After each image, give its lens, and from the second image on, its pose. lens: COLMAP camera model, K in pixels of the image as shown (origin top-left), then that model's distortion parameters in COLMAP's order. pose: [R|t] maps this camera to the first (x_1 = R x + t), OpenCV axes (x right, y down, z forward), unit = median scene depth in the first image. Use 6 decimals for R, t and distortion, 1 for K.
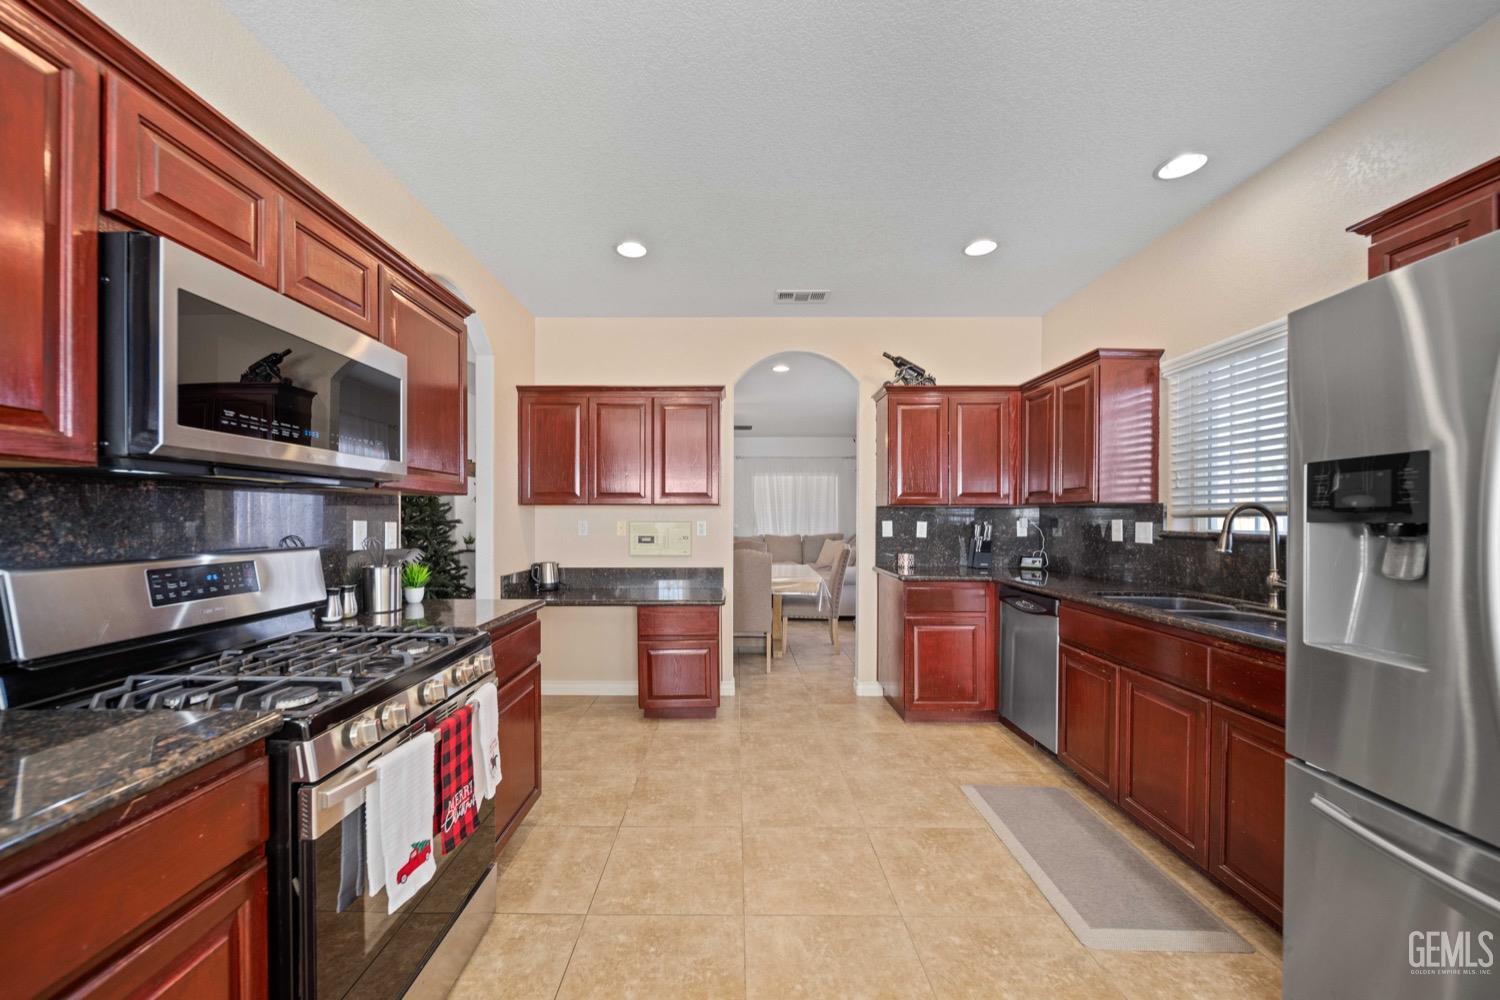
lens RADIAL K [[524.7, 0, 724.6], [0, 524.7, 521.3], [0, 0, 1]] dist [-0.004777, -0.000505]
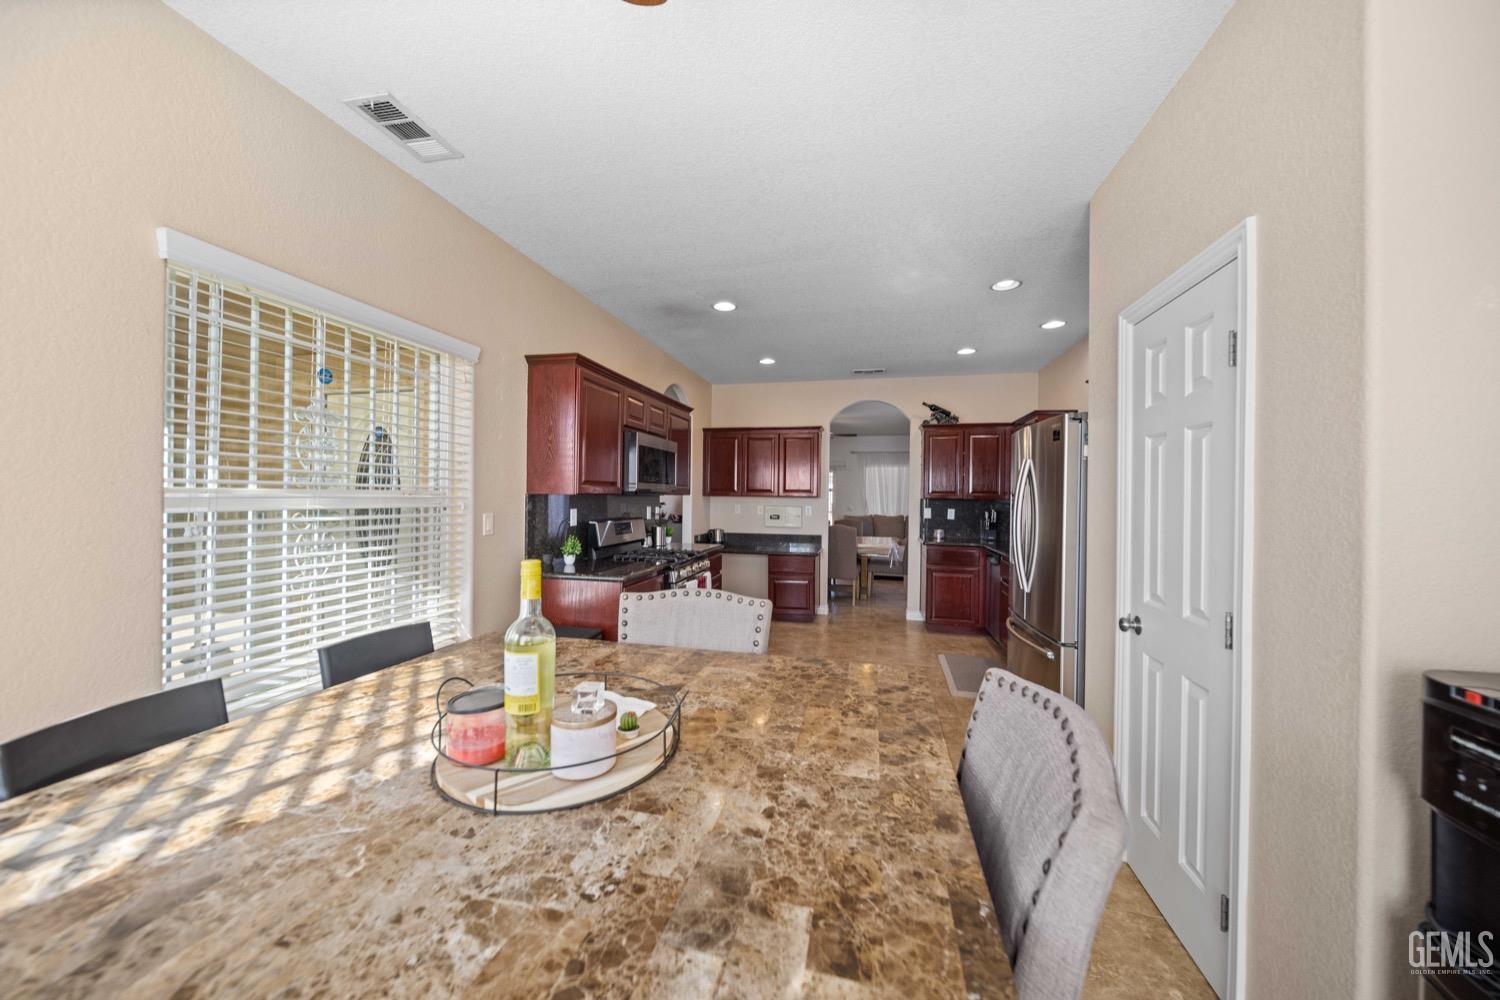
lens RADIAL K [[524.7, 0, 750.5], [0, 524.7, 494.2], [0, 0, 1]] dist [-0.004777, -0.000505]
pose [[0.977227, 0.011907, -0.211862, 0.135990], [-0.013613, 0.999886, -0.006595, -0.027210], [0.211759, 0.009329, 0.977277, -0.680086]]
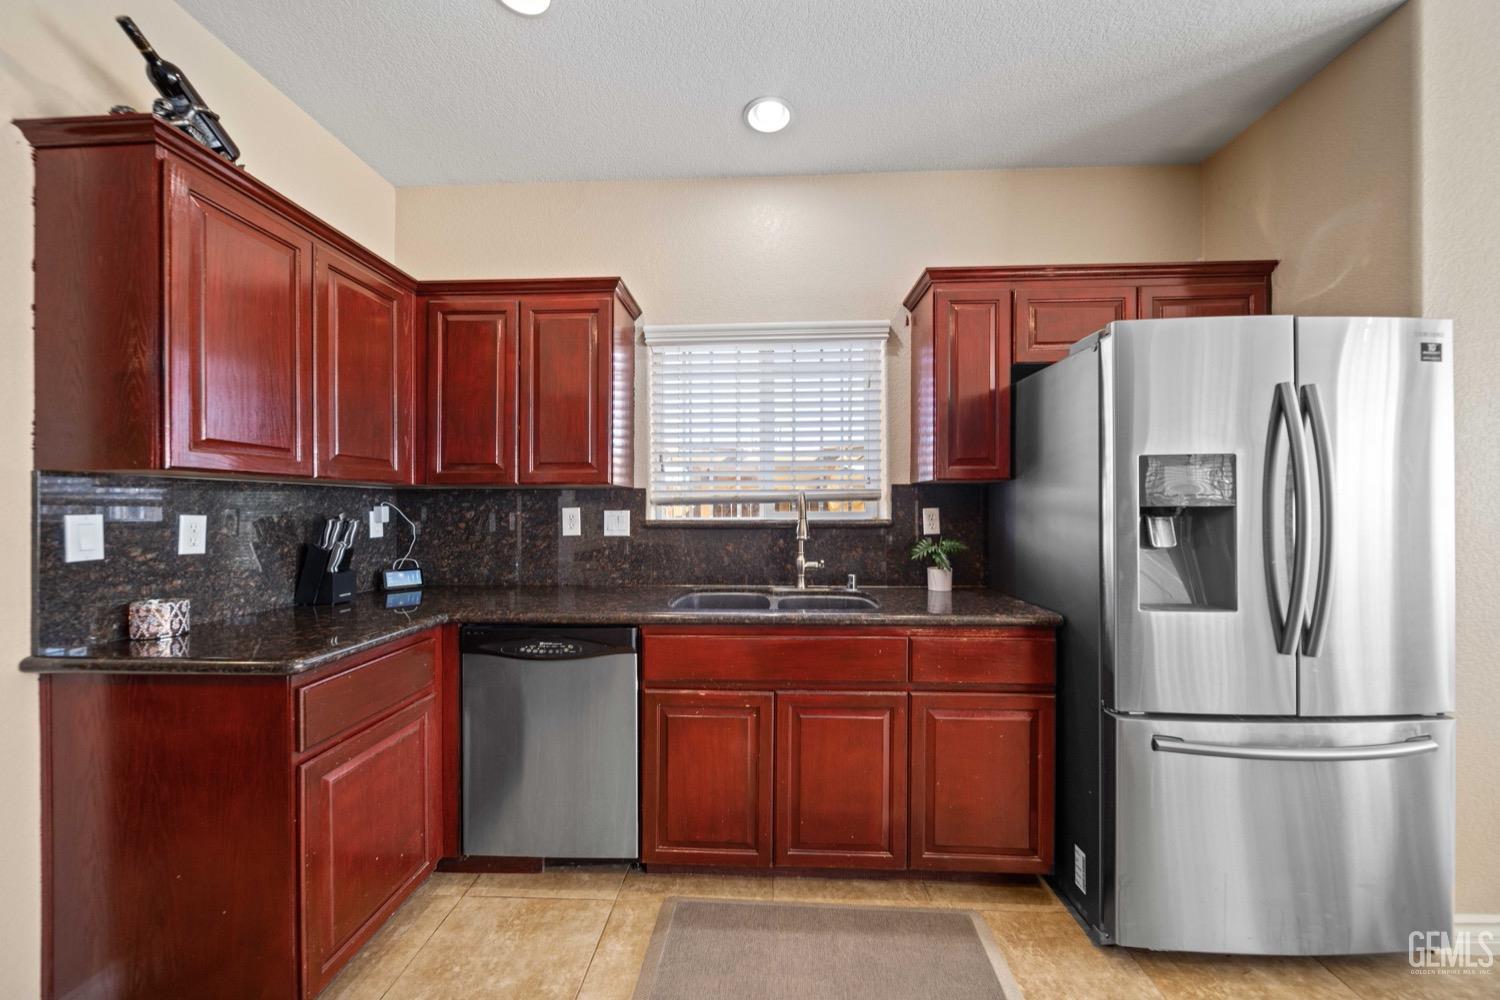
lens RADIAL K [[524.7, 0, 758.3], [0, 524.7, 509.9], [0, 0, 1]] dist [-0.004777, -0.000505]
pose [[0.024921, -0.004674, 0.999678, -0.020571], [0.010618, 0.999934, 0.004411, -0.000705], [-0.999633, 0.010505, 0.024969, 0.590764]]
